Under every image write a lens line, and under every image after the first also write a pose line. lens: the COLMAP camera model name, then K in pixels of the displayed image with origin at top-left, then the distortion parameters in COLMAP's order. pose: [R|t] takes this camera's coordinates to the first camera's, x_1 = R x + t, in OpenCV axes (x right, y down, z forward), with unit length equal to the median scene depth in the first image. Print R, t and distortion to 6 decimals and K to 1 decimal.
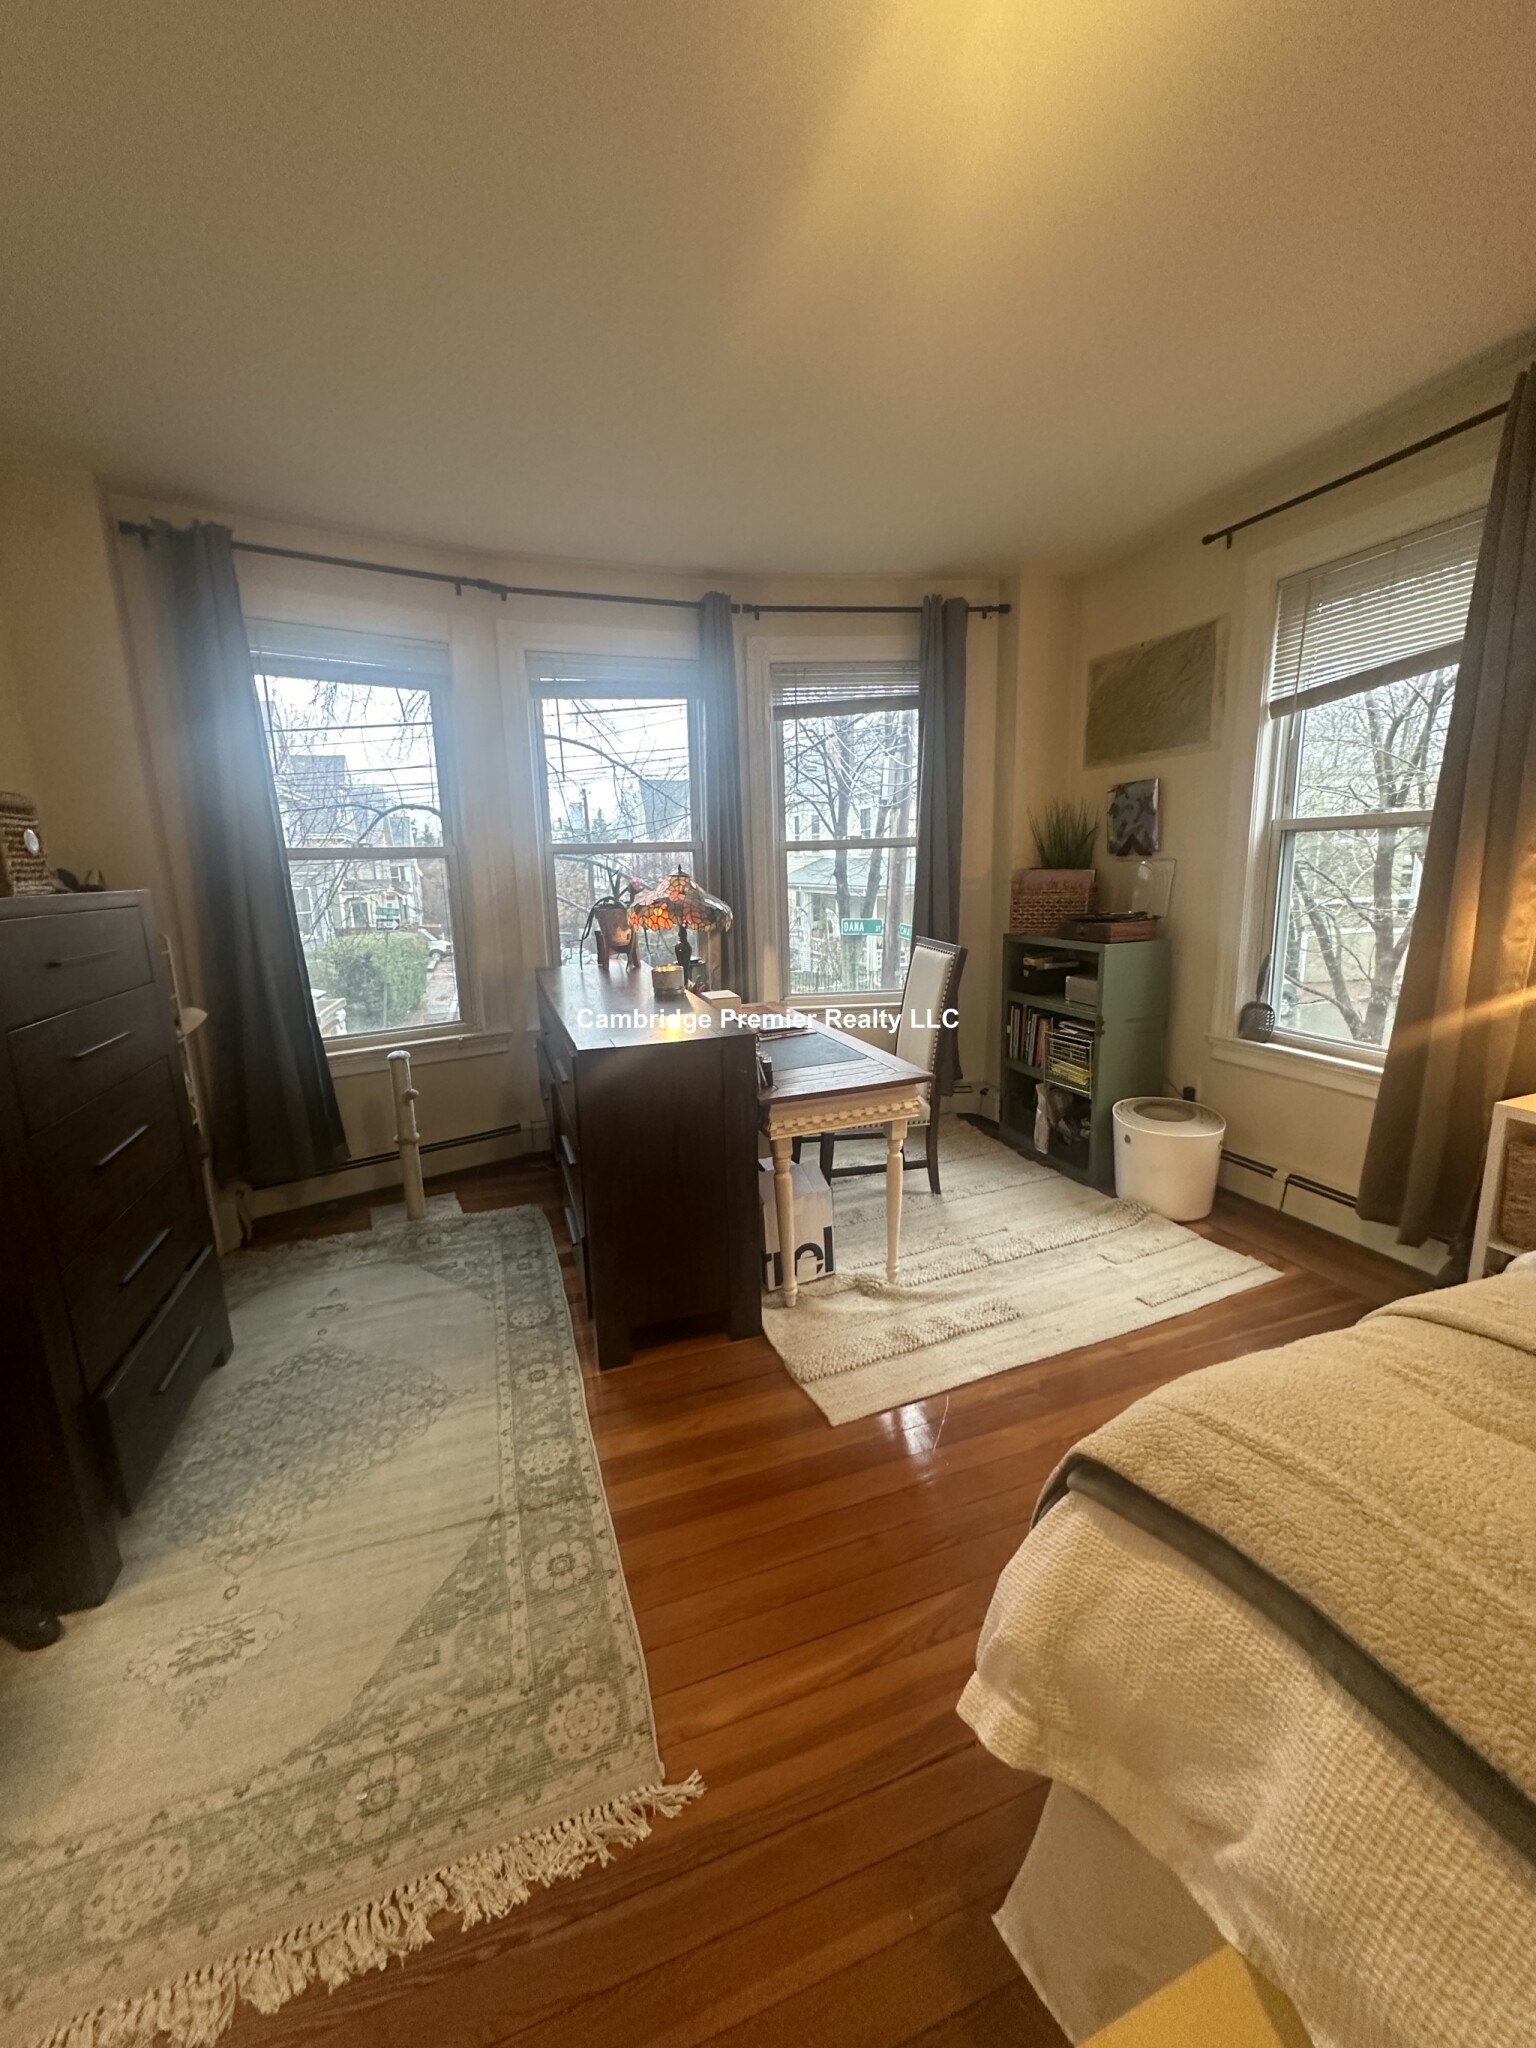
lens RADIAL K [[819.3, 0, 764.0], [0, 819.3, 1021.2], [0, 0, 1]] dist [-0.000807, 0.000473]
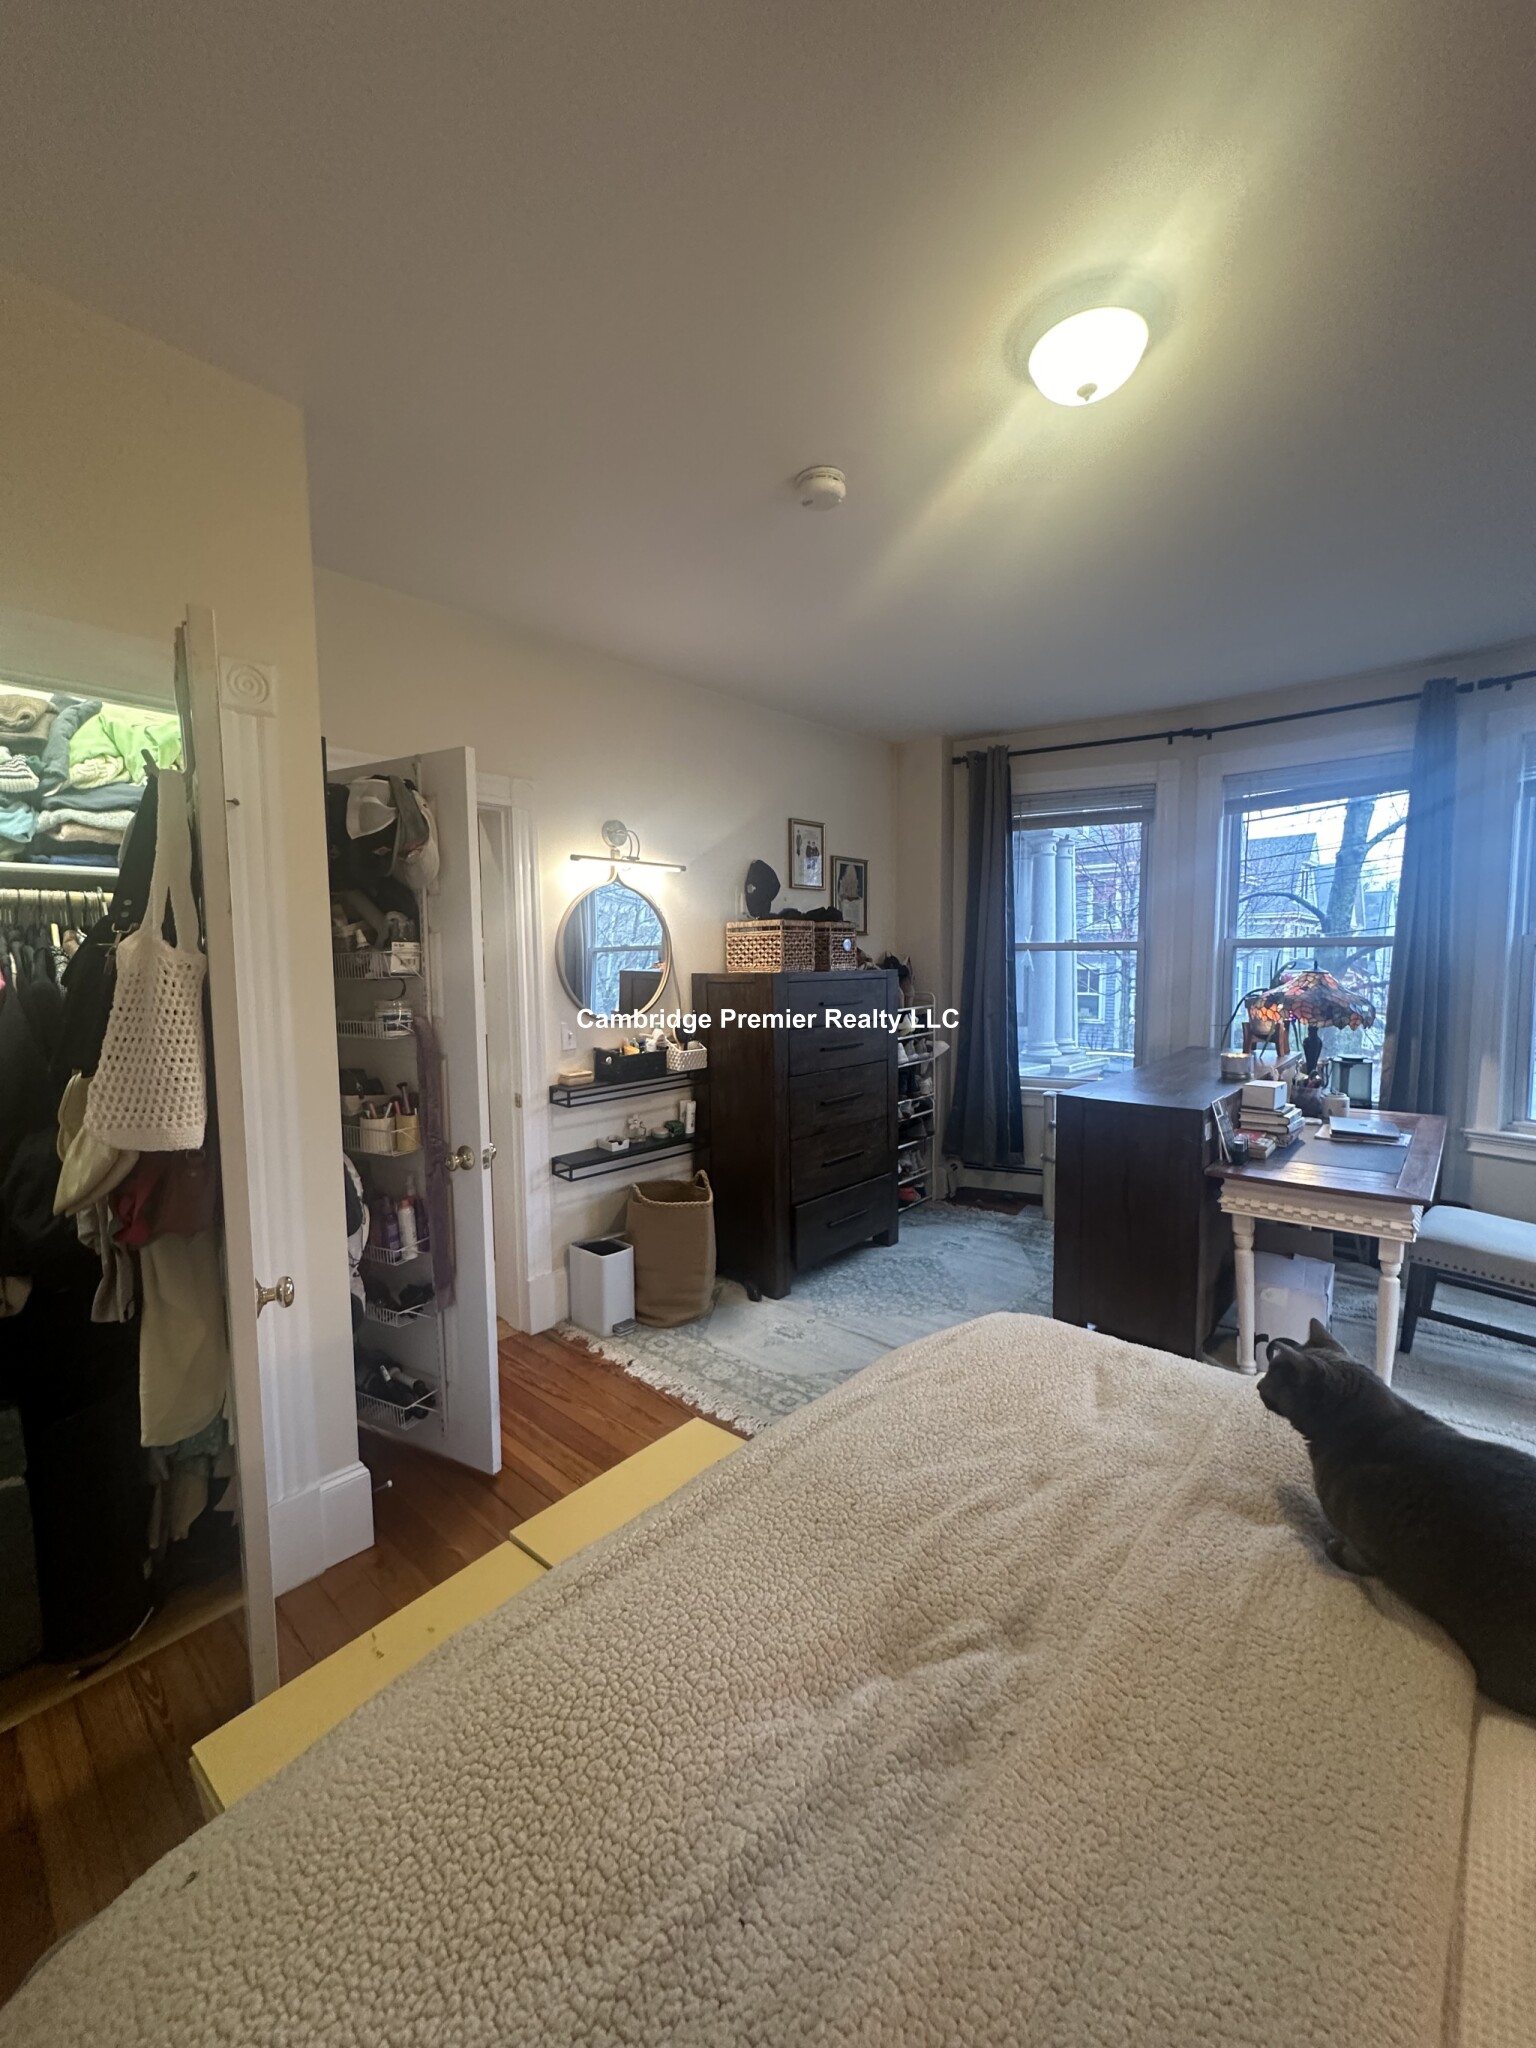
lens RADIAL K [[819.3, 0, 757.5], [0, 819.3, 1023.4], [0, 0, 1]] dist [-0.000807, 0.000473]
pose [[0.461660, 0.089929, -0.882487, 0.620242], [-0.176703, 0.984233, 0.007858, 0.000394], [0.869279, 0.152311, 0.470272, -0.095036]]
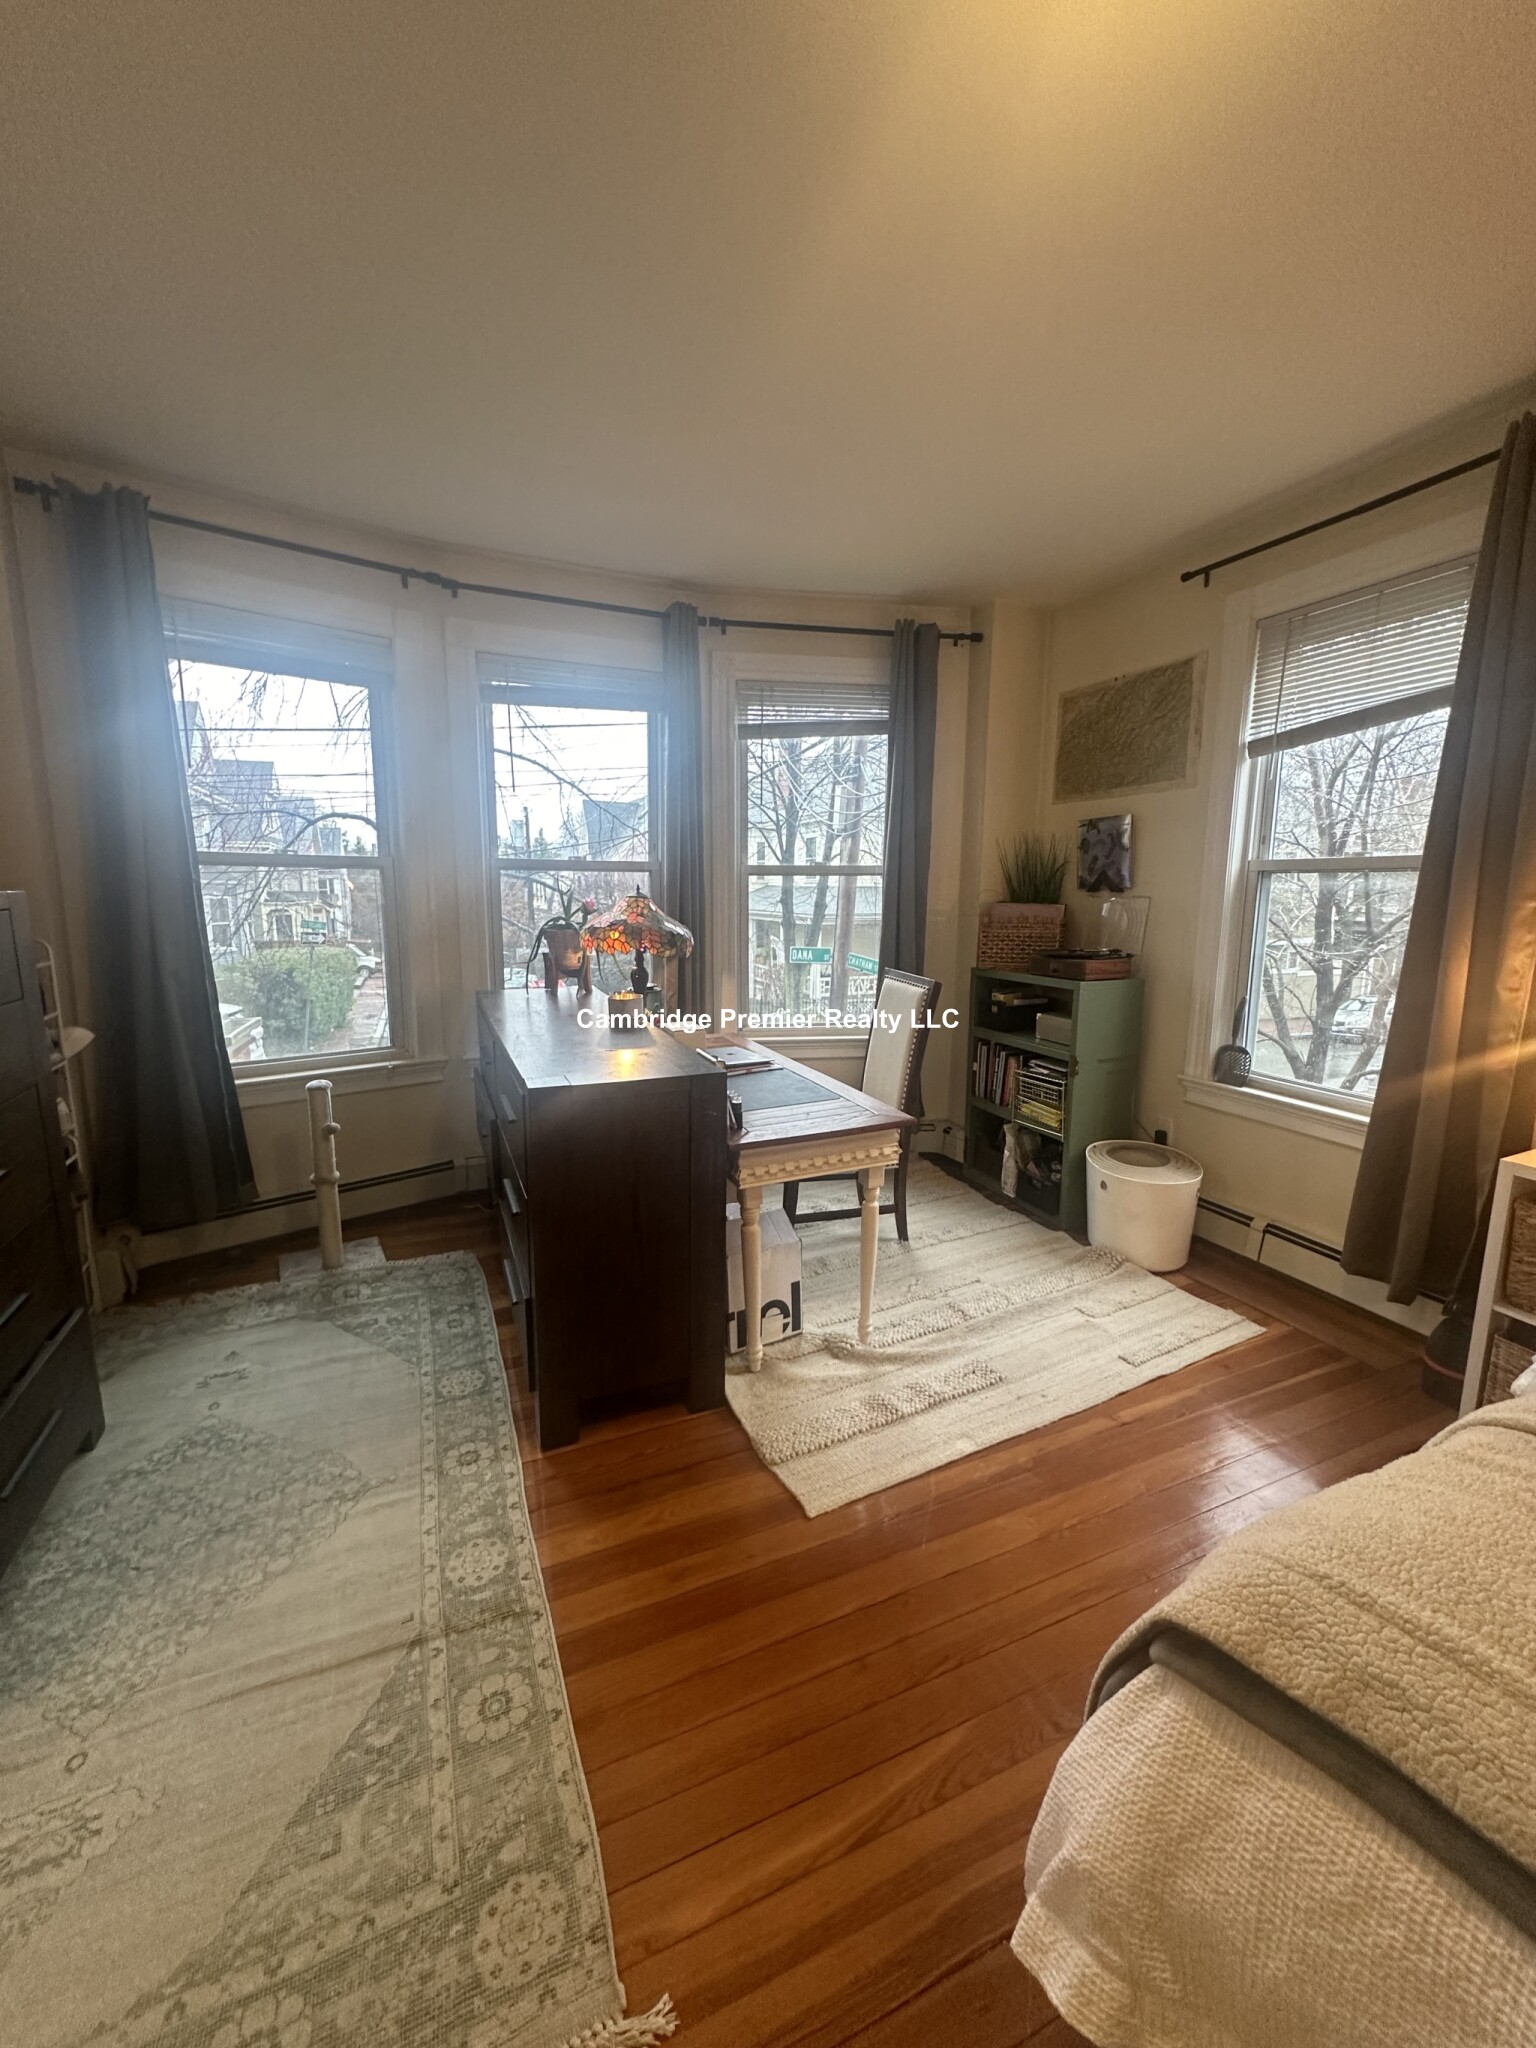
lens RADIAL K [[819.3, 0, 763.3], [0, 819.3, 1019.0], [0, 0, 1]] dist [-0.000807, 0.000473]
pose [[0.996987, 0.022226, 0.074315, -0.034180], [-0.019731, 0.999222, -0.034145, -0.011371], [-0.075016, 0.032576, 0.996650, 0.079144]]
